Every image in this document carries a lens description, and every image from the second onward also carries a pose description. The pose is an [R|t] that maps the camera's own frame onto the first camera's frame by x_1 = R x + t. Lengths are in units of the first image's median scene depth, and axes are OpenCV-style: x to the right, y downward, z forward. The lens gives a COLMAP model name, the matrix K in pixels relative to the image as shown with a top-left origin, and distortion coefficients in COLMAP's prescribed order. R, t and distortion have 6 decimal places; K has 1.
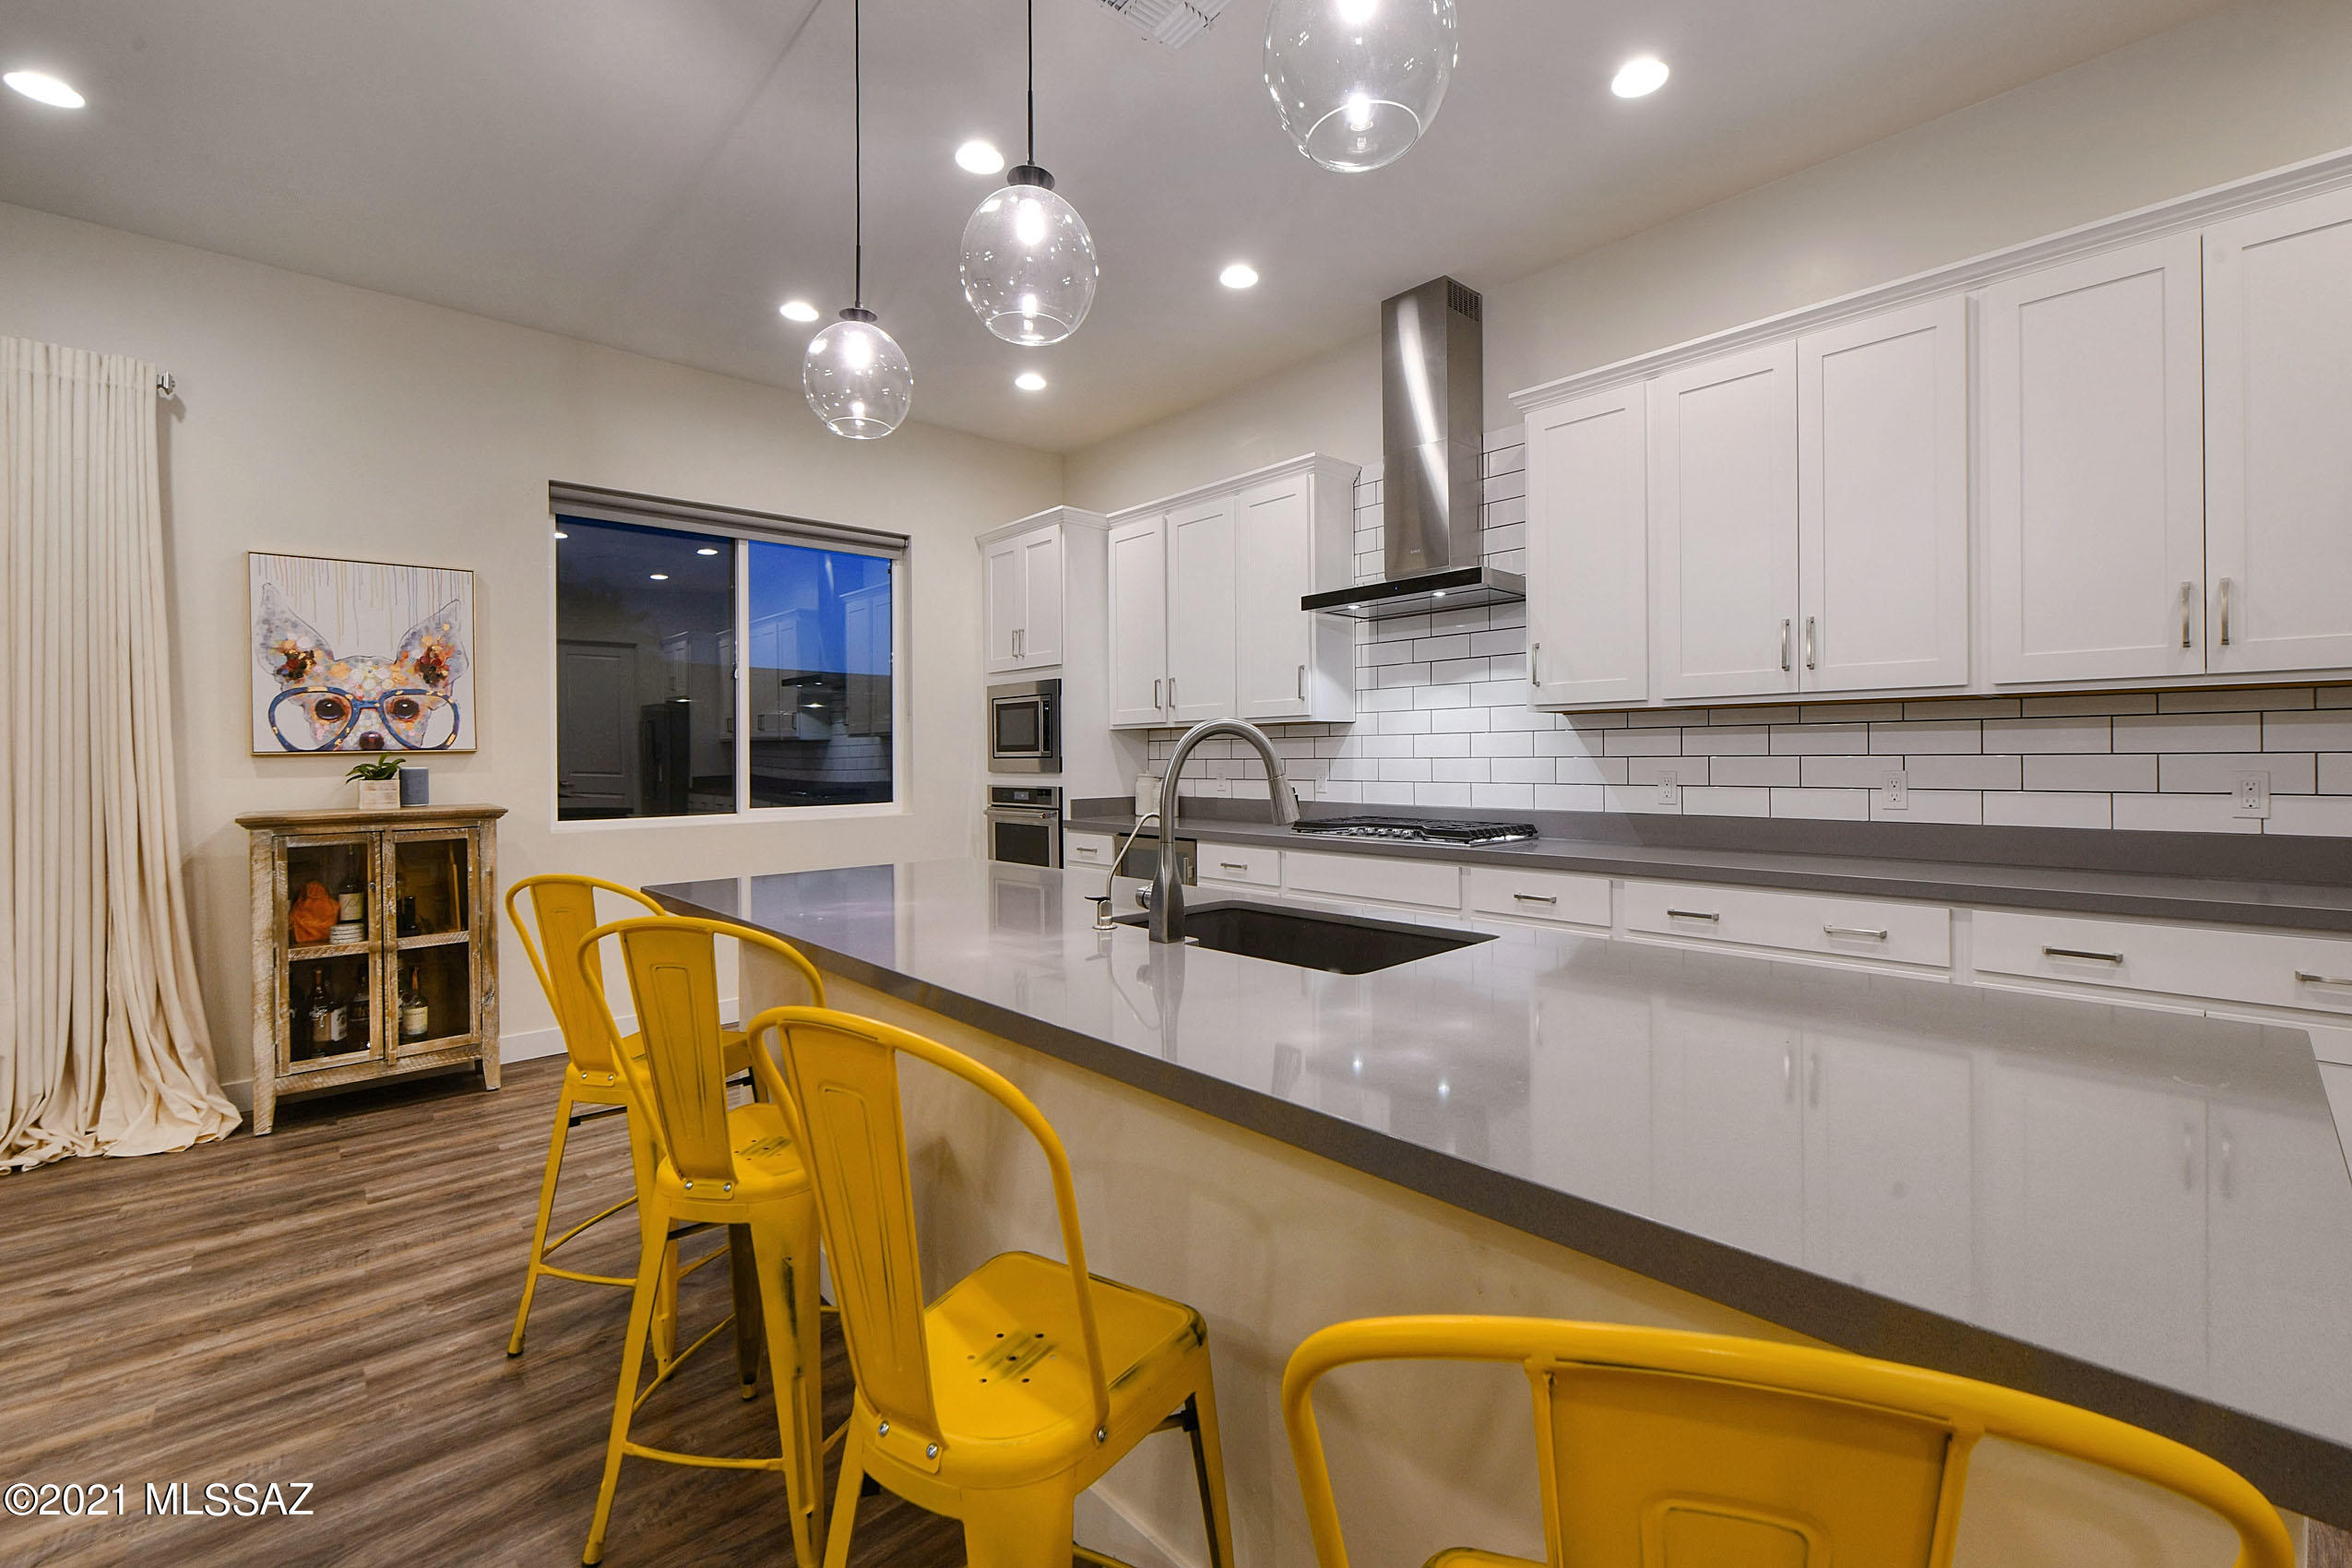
lens RADIAL K [[1030.3, 0, 1178.1], [0, 1030.3, 744.2], [0, 0, 1]] dist [0.022485, -0.000057]
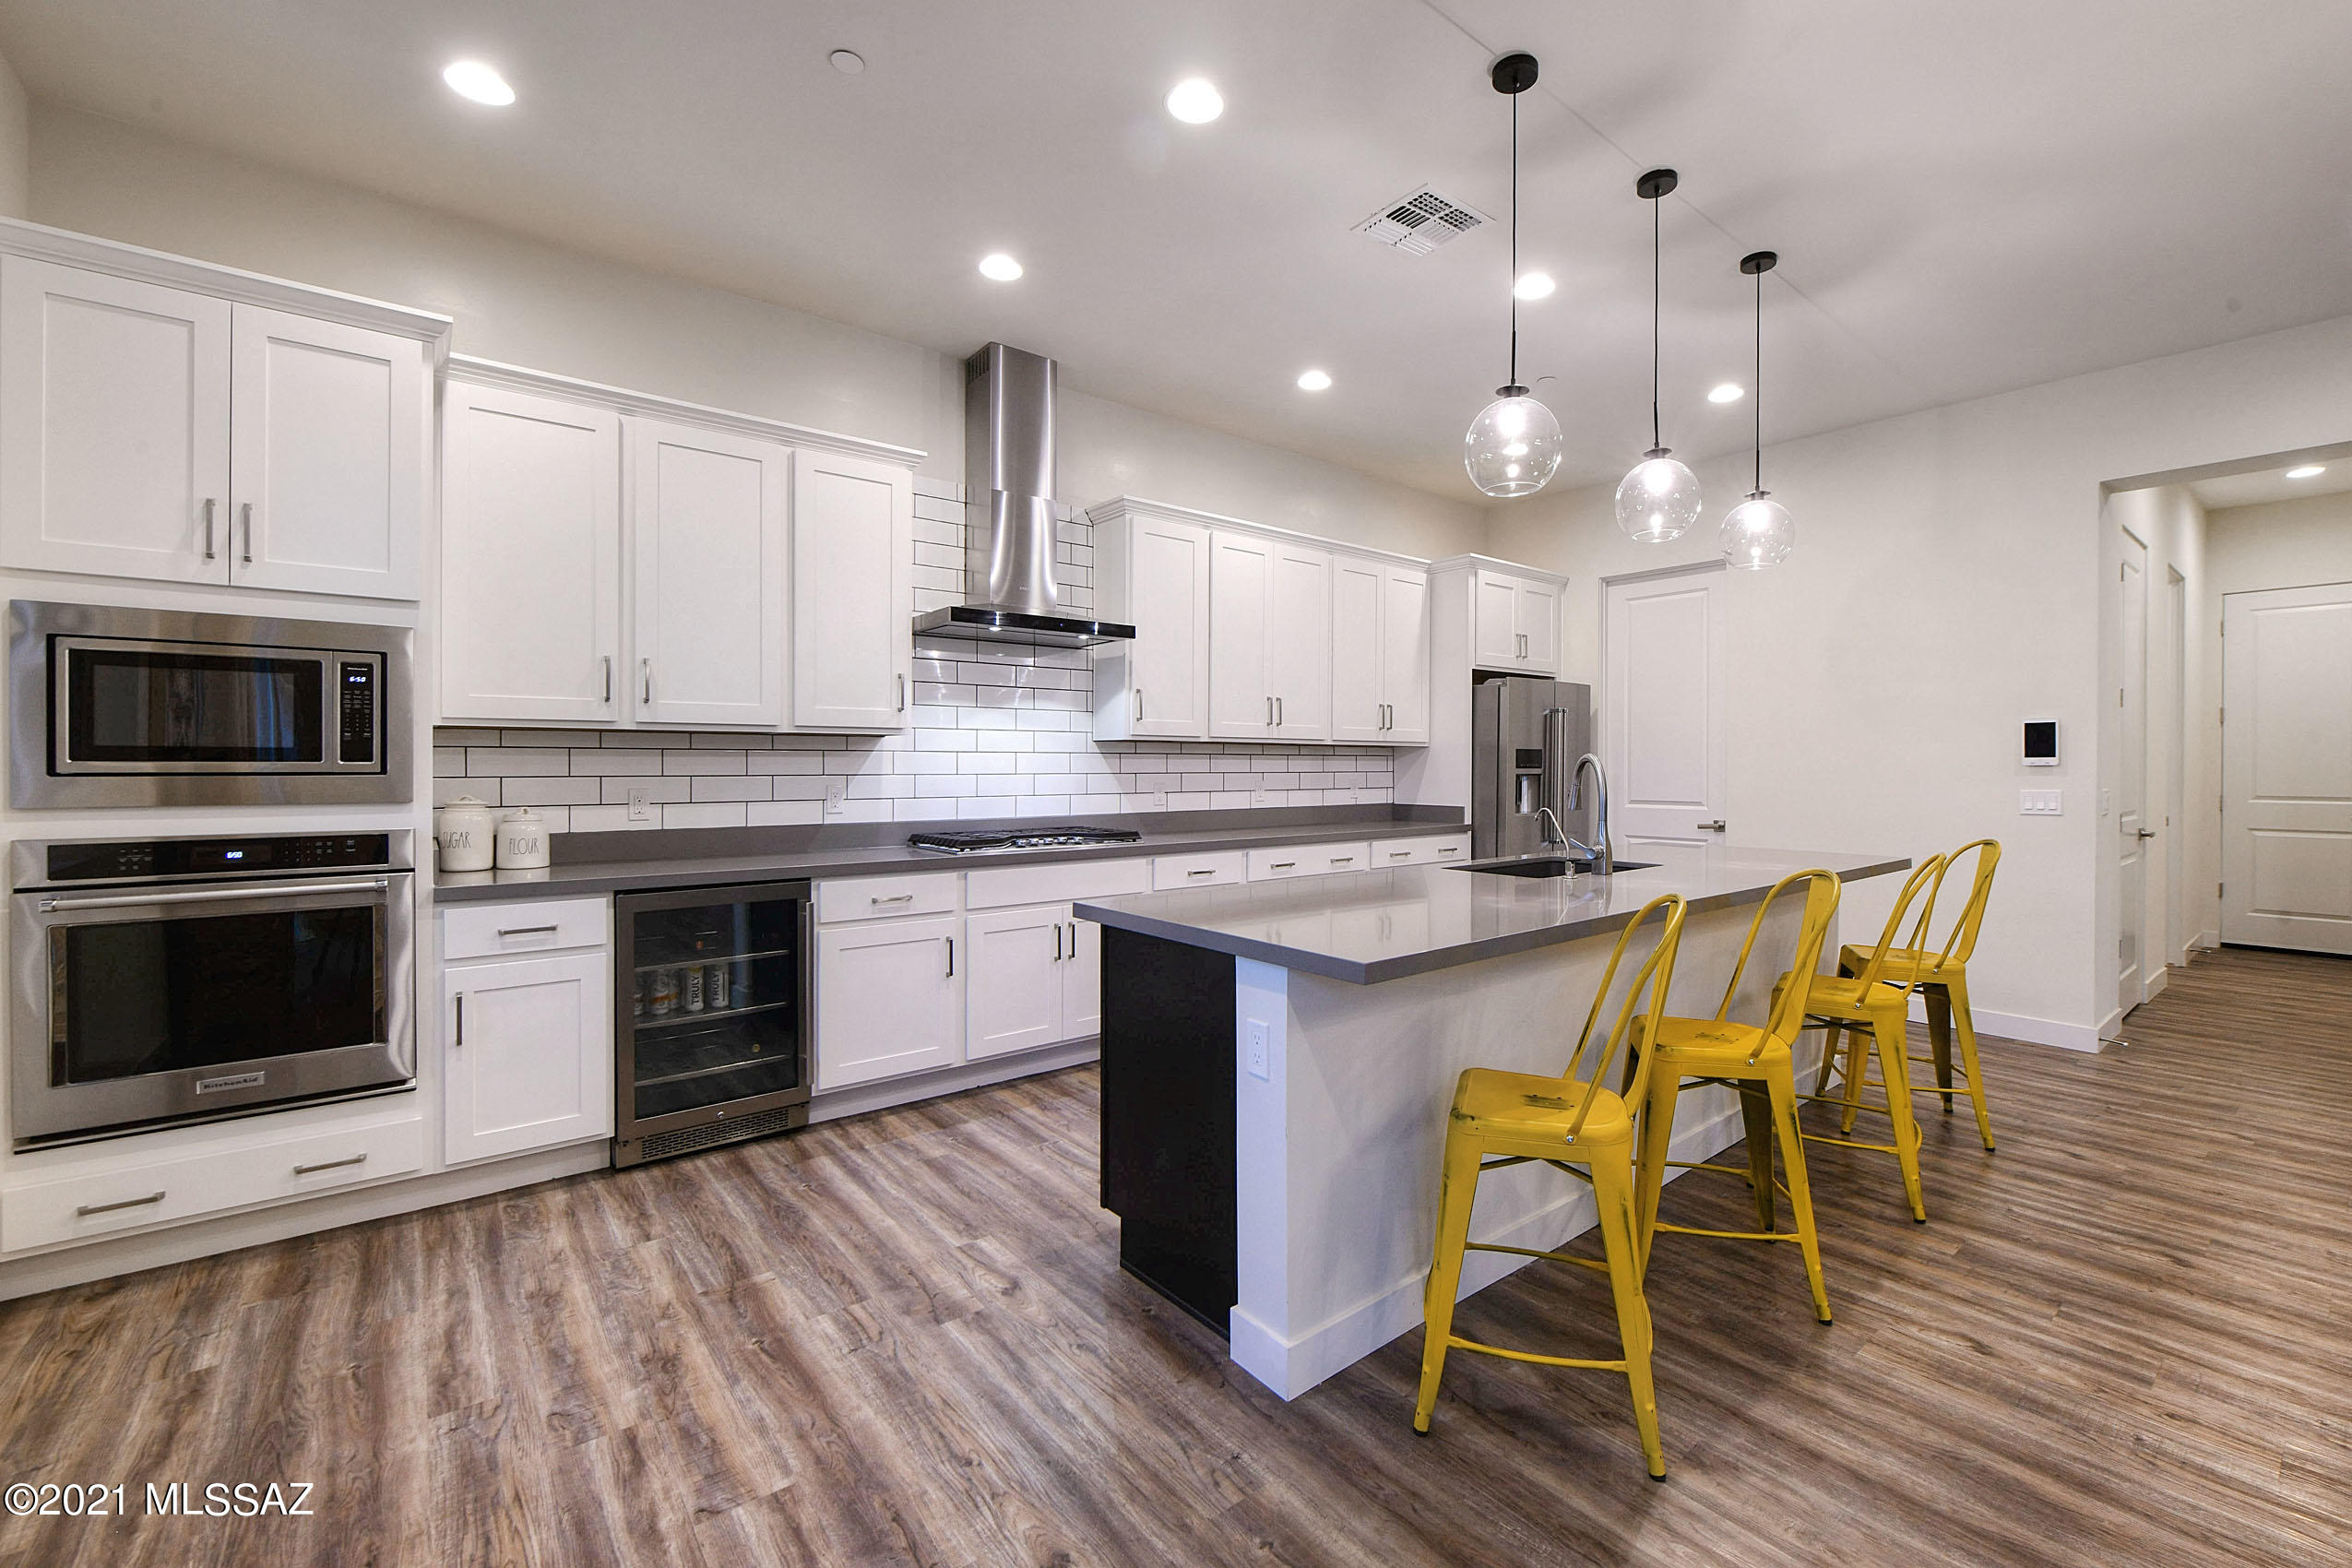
lens RADIAL K [[980.7, 0, 1215.0], [0, 980.7, 771.6], [0, 0, 1]] dist [-0.001197, -0.000034]
pose [[0.024026, 0.006531, 0.999690, -0.822960], [-0.008583, 0.999943, -0.006326, 0.015760], [-0.999675, -0.008428, 0.024080, 0.773025]]
